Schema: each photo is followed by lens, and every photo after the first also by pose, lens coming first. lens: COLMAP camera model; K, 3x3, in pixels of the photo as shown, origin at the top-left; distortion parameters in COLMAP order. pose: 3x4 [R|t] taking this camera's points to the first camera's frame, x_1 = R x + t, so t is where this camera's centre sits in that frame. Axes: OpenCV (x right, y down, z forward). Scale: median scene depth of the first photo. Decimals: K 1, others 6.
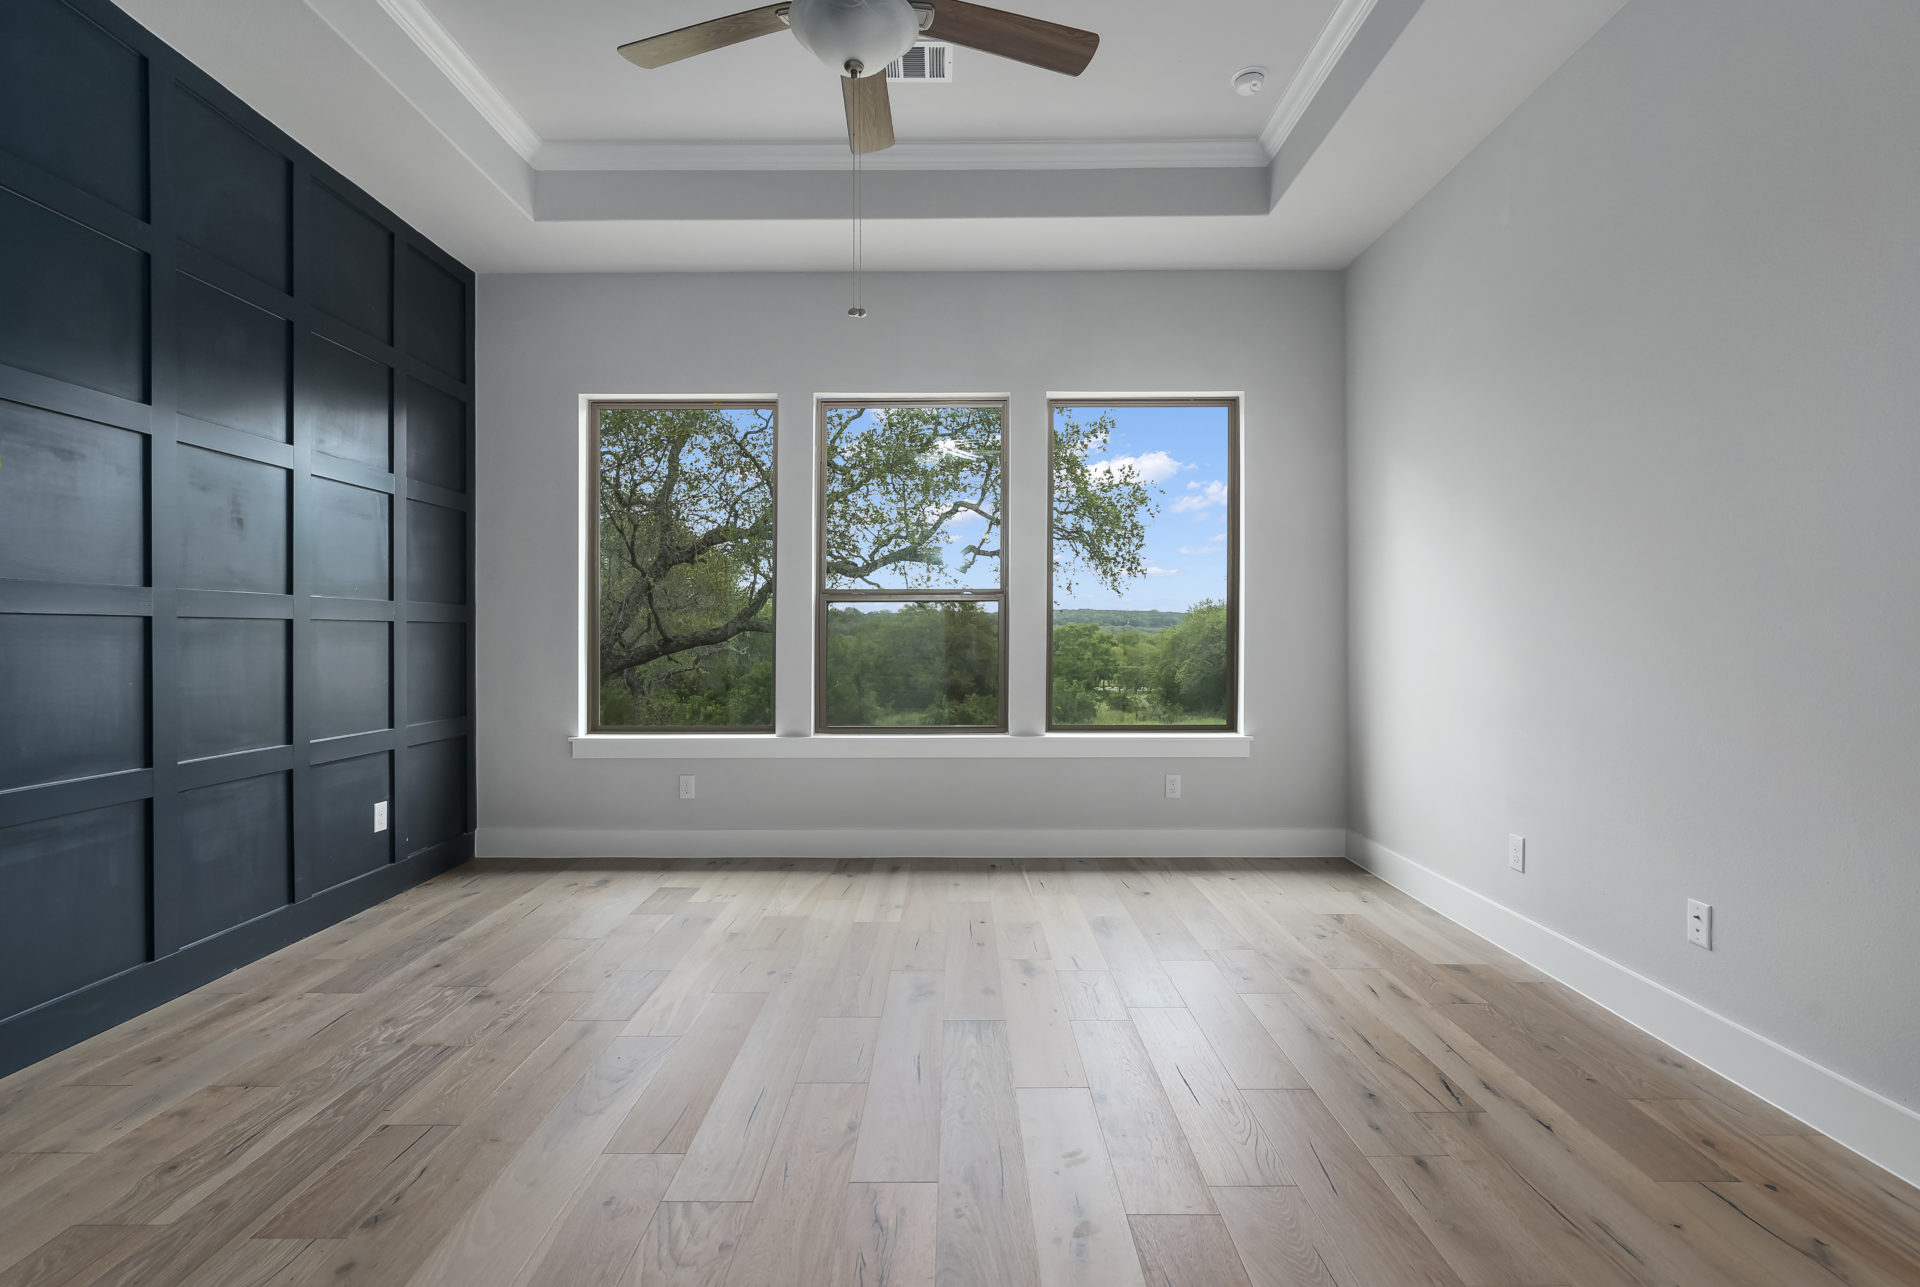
lens RADIAL K [[898.3, 0, 958.1], [0, 898.3, 637.5], [0, 0, 1]] dist [0.000822, 0.001111]
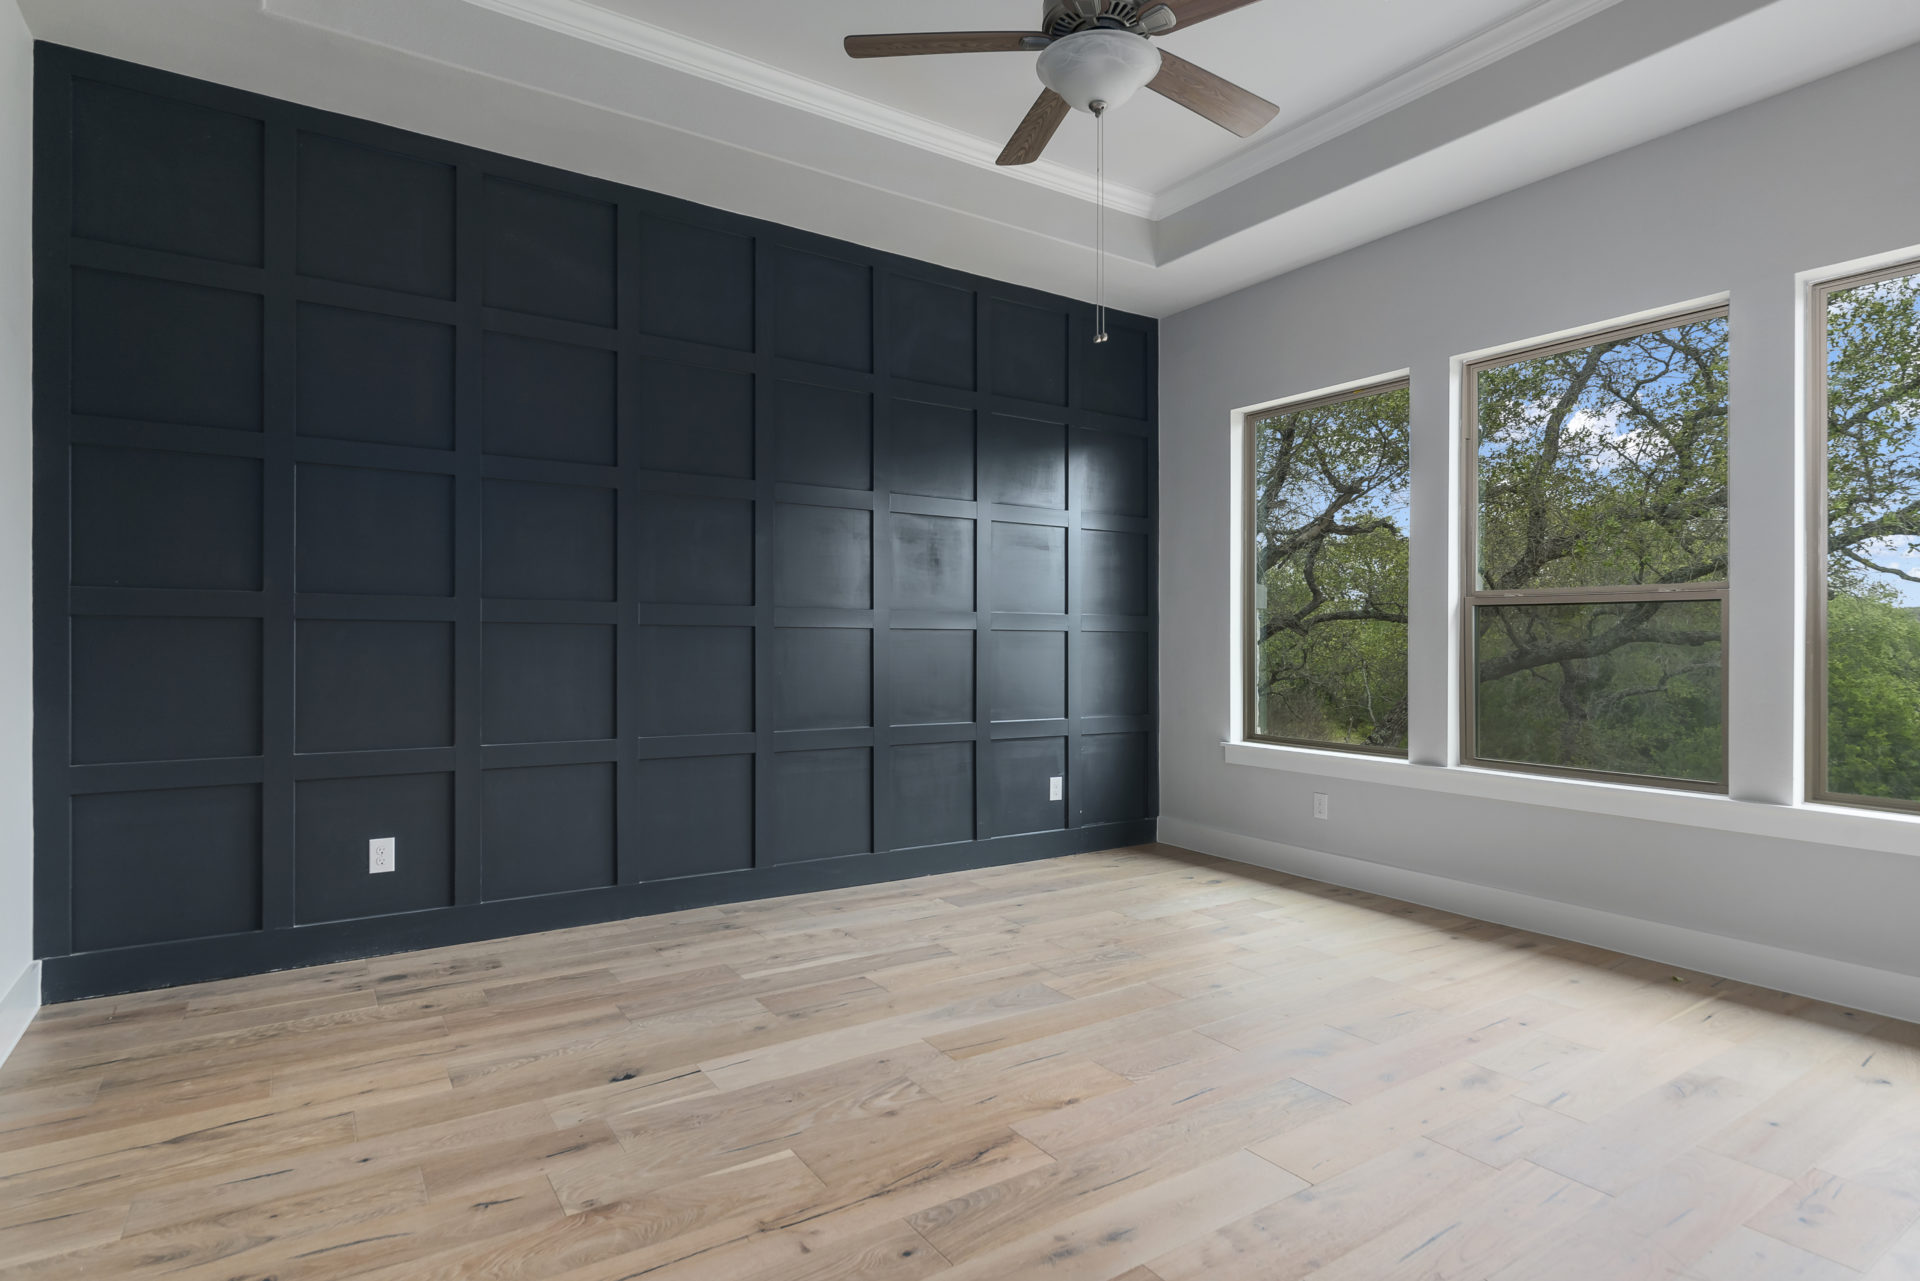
lens RADIAL K [[1010.2, 0, 965.1], [0, 1010.2, 641.5], [0, 0, 1]] dist [-0.000029, -0.003099]
pose [[0.555429, 0.005301, -0.831547, 0.515072], [-0.010787, 0.999941, -0.000830, -0.000744], [0.831494, 0.009431, 0.555454, 0.140921]]
